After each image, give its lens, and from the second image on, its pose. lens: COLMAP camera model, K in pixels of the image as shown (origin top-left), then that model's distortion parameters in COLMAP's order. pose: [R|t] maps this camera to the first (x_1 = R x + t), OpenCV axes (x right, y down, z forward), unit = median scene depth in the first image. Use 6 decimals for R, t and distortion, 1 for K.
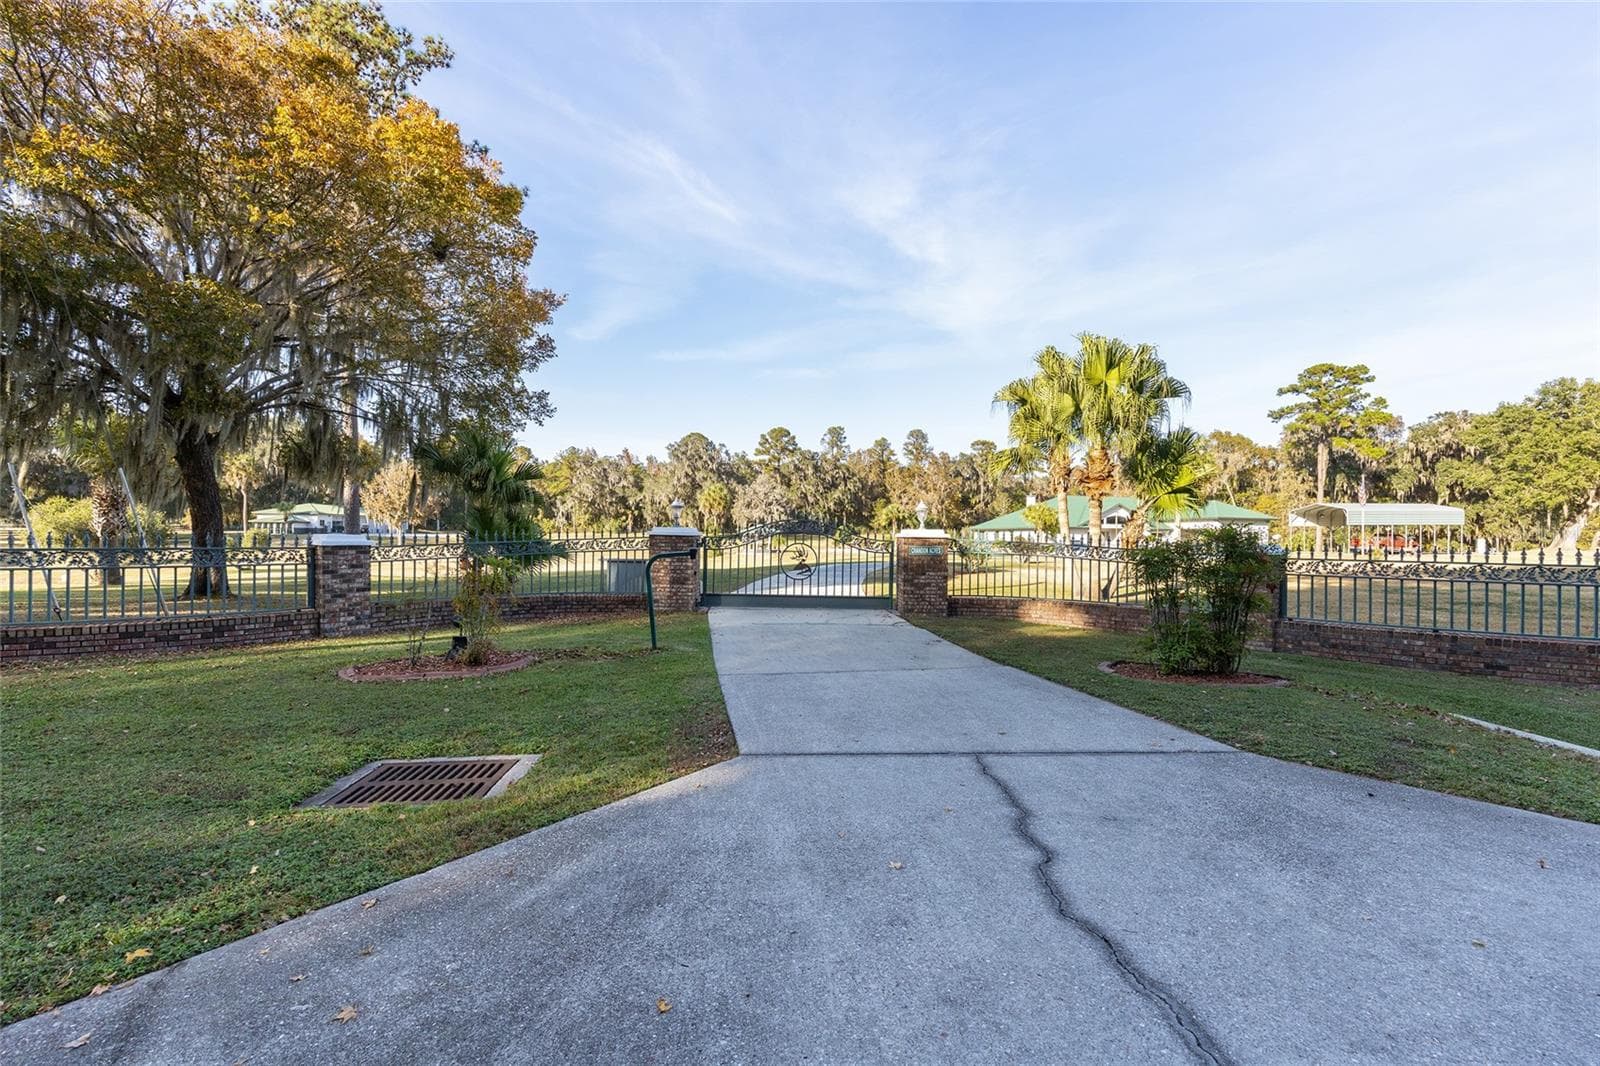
lens RADIAL K [[649.7, 0, 804.2], [0, 649.7, 540.1], [0, 0, 1]] dist [0.002247, 0.000169]
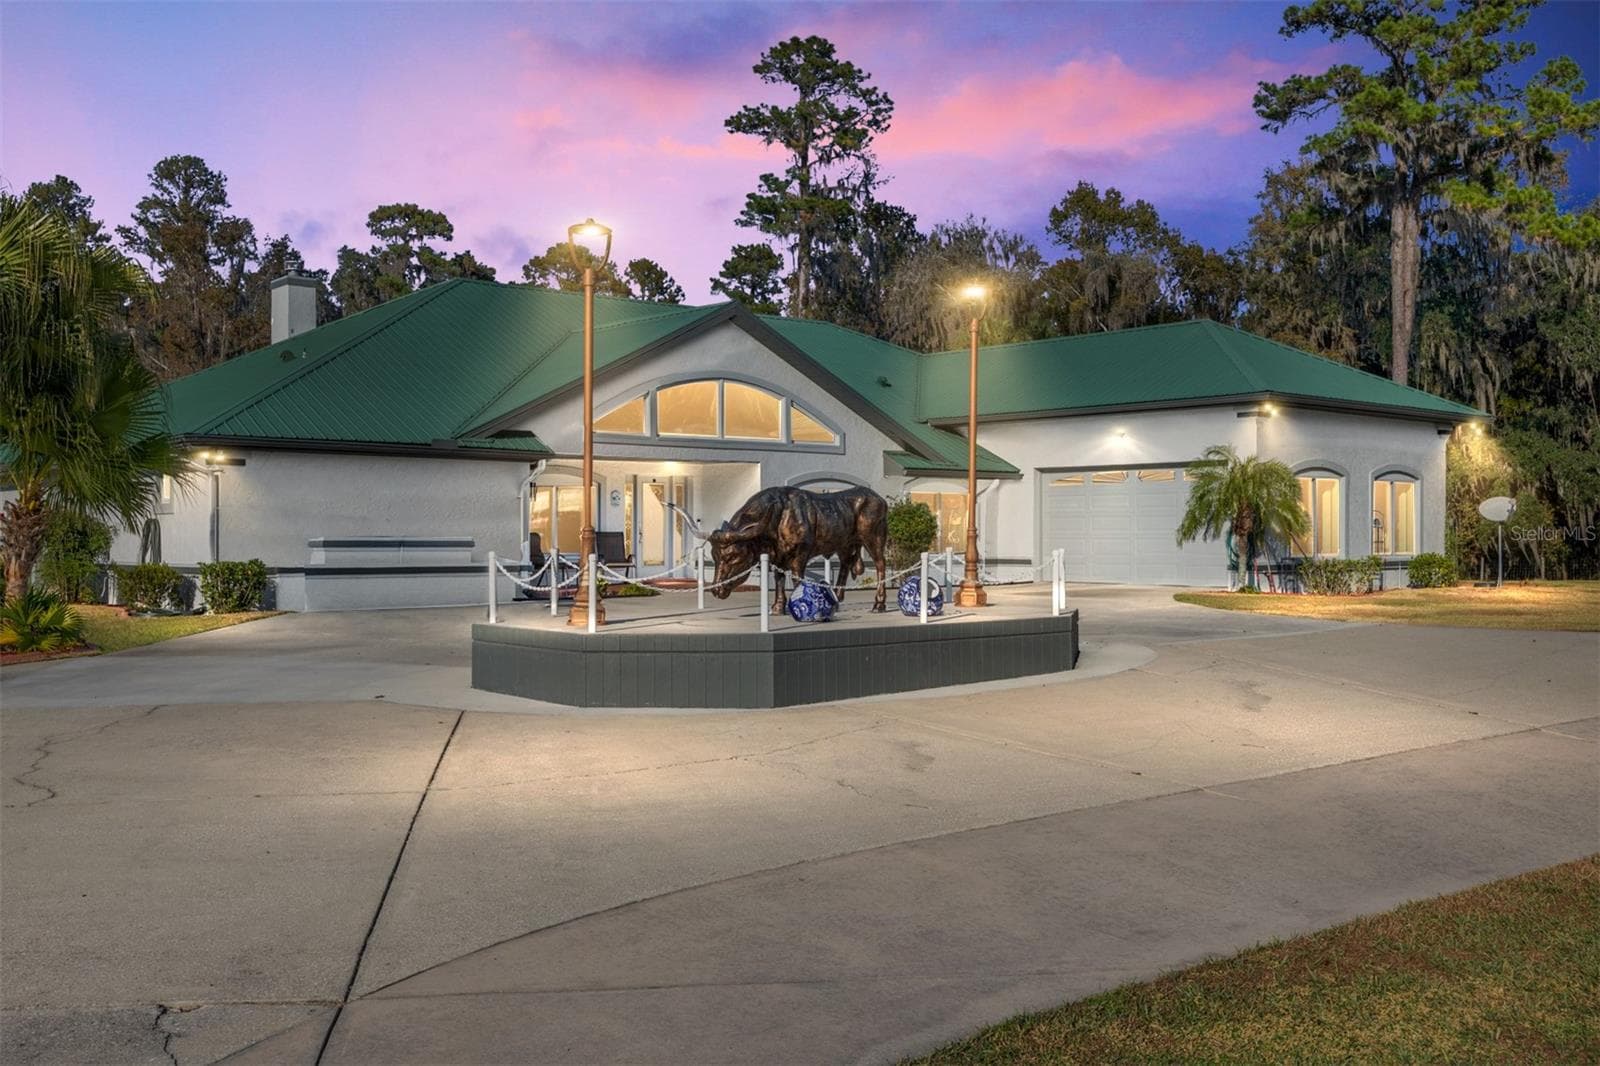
lens RADIAL K [[1534.2, 0, 811.6], [0, 1534.2, 526.4], [0, 0, 1]] dist [0.012512, 0.000000]
pose [[0.907837, -0.007904, 0.419249, 0.223516], [0.010334, 0.999940, -0.003525, -0.000437], [-0.419196, 0.007533, 0.907864, 0.424667]]
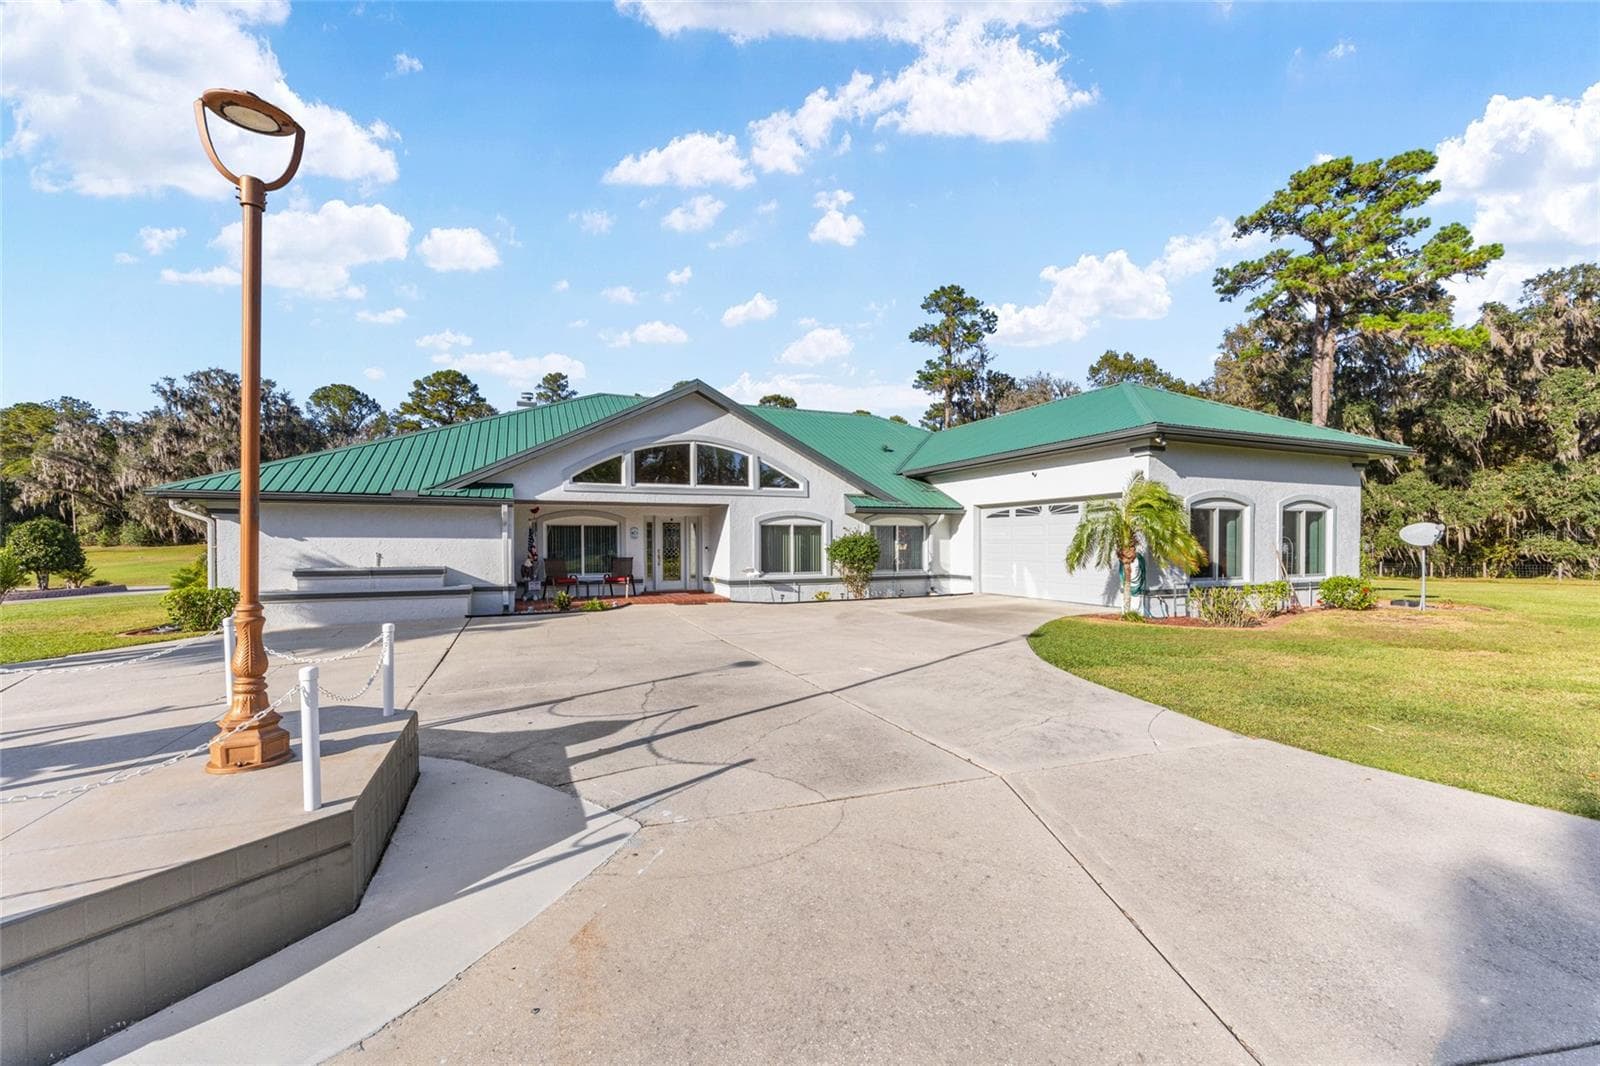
lens RADIAL K [[652.6, 0, 789.7], [0, 652.6, 554.9], [0, 0, 1]] dist [0.006311, -0.000673]
pose [[0.992857, -0.015602, 0.118283, 0.317901], [0.013645, 0.999757, 0.017335, -0.003238], [-0.118524, -0.015597, 0.992829, 0.515143]]
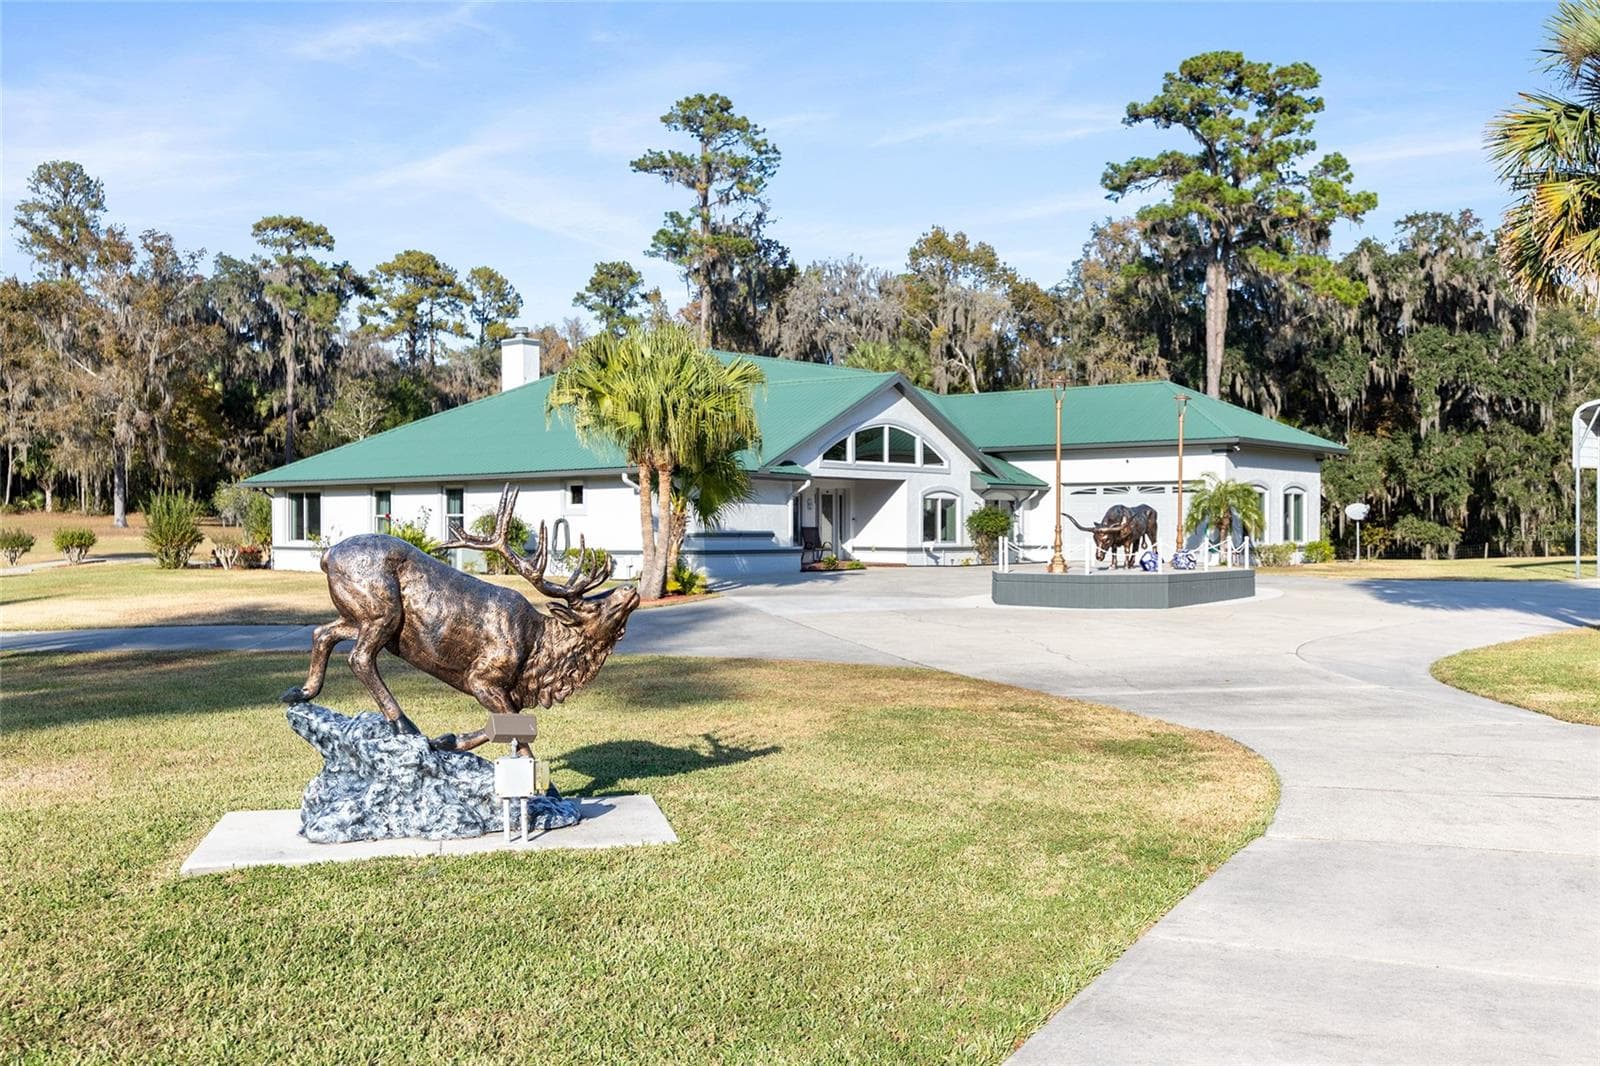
lens RADIAL K [[1534.2, 0, 808.2], [0, 1534.2, 528.3], [0, 0, 1]] dist [0.012512, 0.000000]
pose [[0.826480, -0.010130, 0.562875, 0.090198], [0.009918, 0.999945, 0.003434, -0.001599], [-0.562879, 0.002745, 0.826535, 0.360895]]
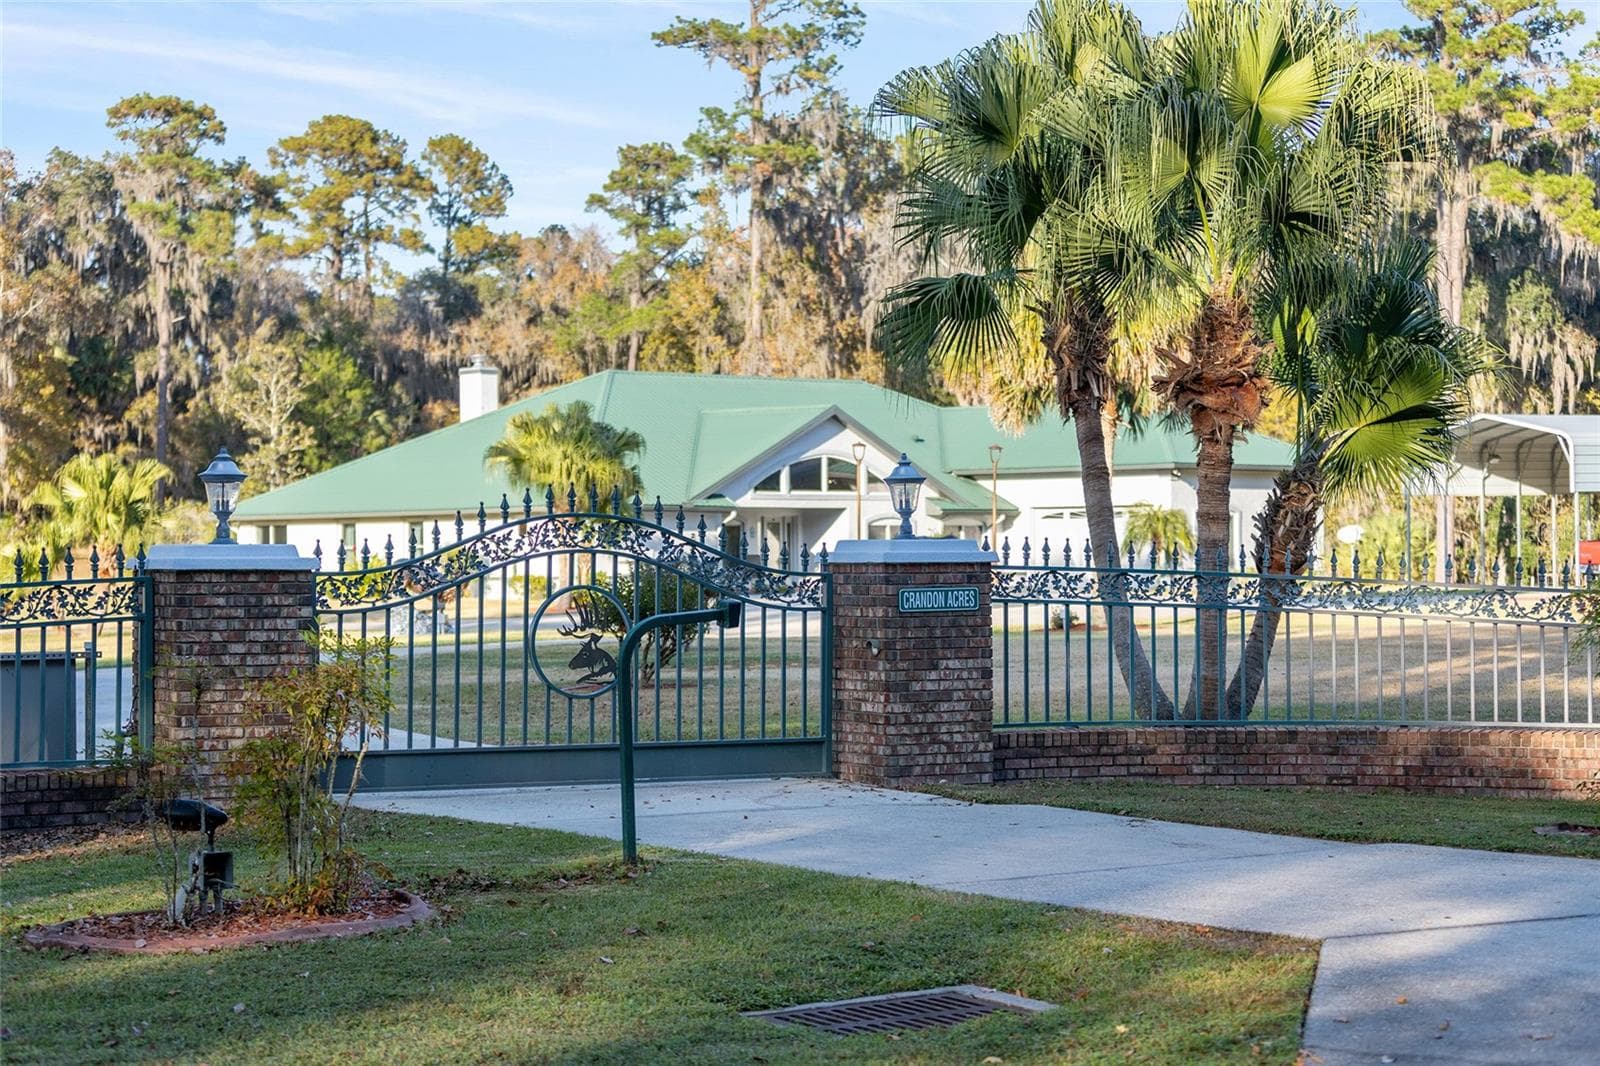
lens RADIAL K [[3260.2, 0, 797.3], [0, 3260.2, 535.4], [0, 0, 1]] dist [0.035393, 0.000000]
pose [[0.880819, -0.013861, 0.473251, -0.076283], [0.018413, 0.999818, -0.004985, -0.001184], [-0.473096, 0.013105, 0.880914, -0.055823]]
